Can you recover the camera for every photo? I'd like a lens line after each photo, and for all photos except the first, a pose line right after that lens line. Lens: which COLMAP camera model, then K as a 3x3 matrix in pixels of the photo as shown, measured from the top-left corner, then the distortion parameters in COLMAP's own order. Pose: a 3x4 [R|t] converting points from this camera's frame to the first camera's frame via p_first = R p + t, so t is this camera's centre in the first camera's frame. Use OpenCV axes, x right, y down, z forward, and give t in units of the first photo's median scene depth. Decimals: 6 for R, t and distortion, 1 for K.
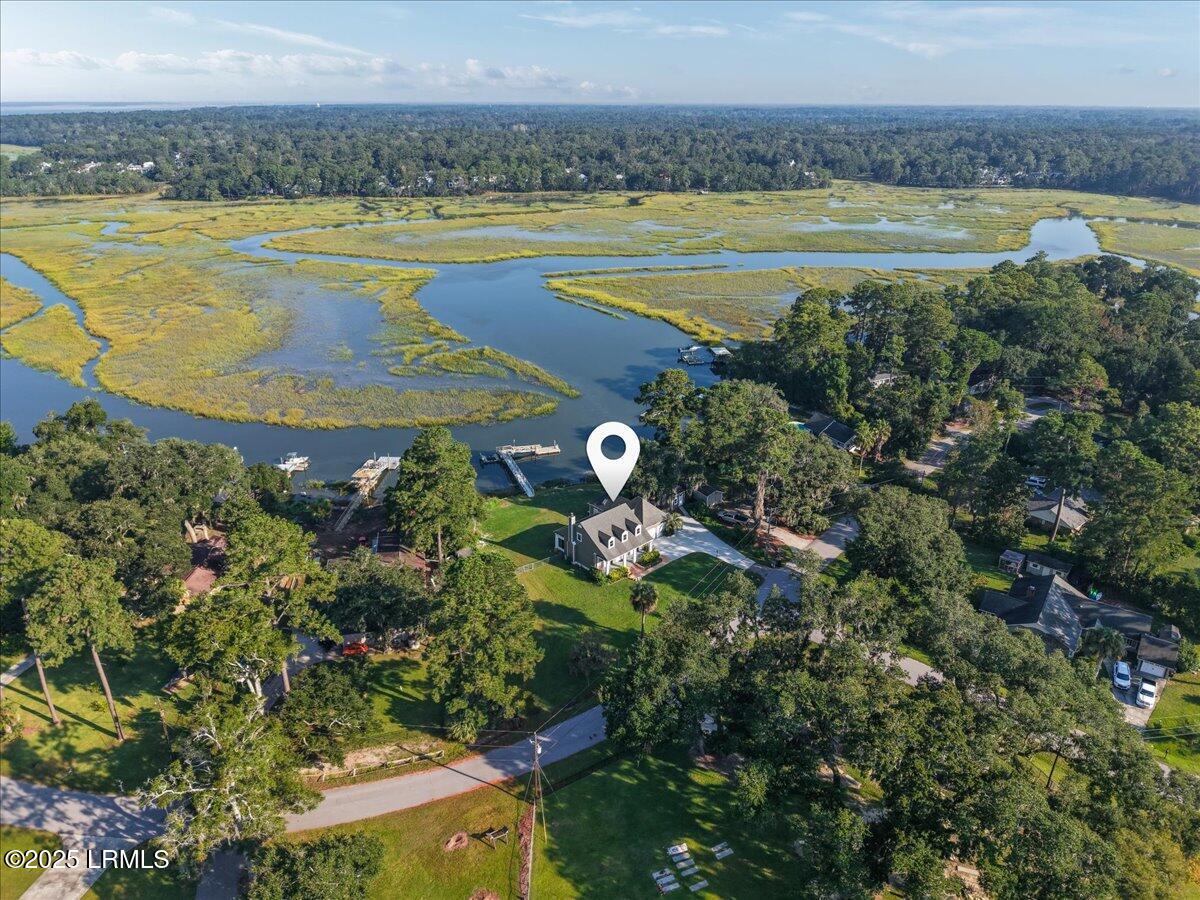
lens RADIAL K [[816.5, 0, 592.6], [0, 816.5, 456.7], [0, 0, 1]] dist [-0.007867, -0.010067]
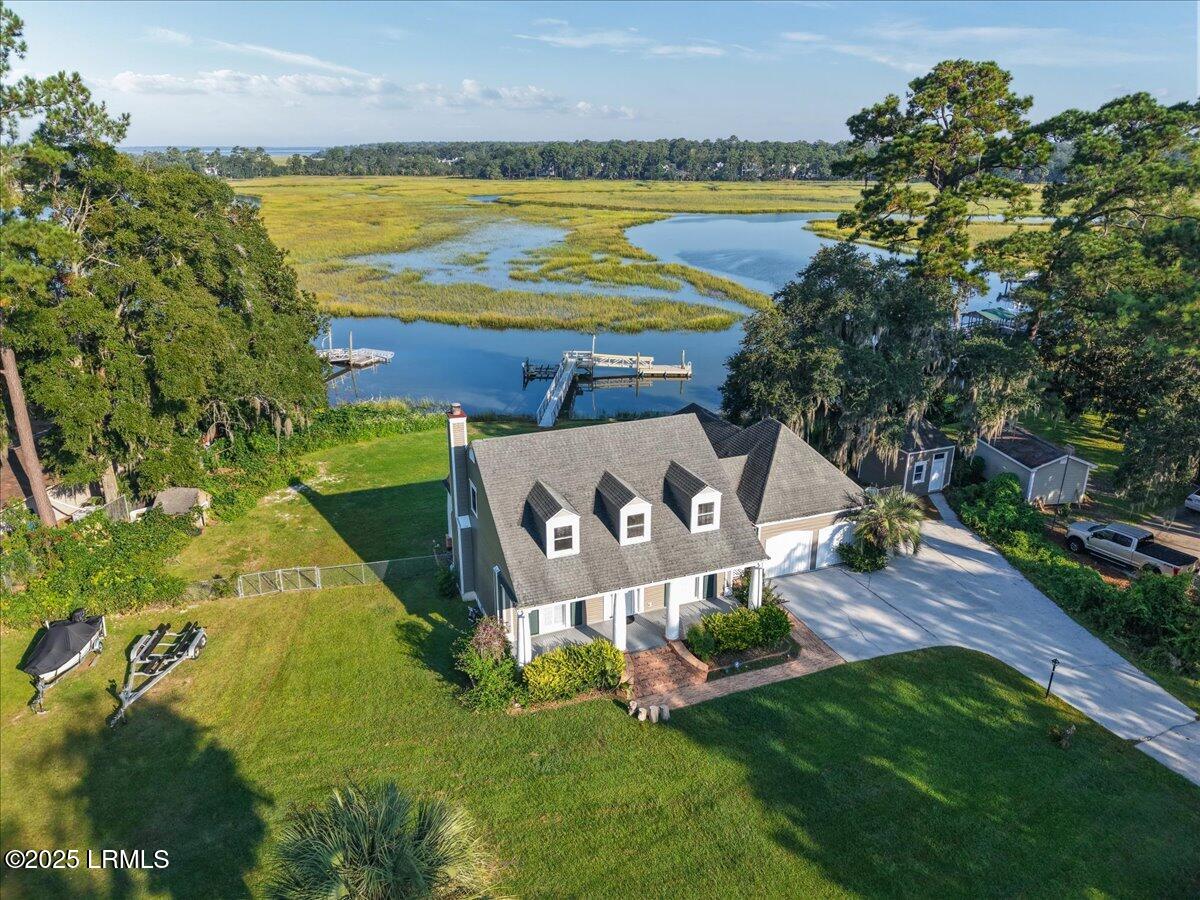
lens RADIAL K [[816.5, 0, 594.3], [0, 816.5, 449.1], [0, 0, 1]] dist [-0.007867, -0.010067]
pose [[0.928501, 0.123686, -0.350126, 0.095726], [-0.145051, 0.988792, -0.035361, 0.075419], [0.341828, 0.083619, 0.936035, 0.668835]]
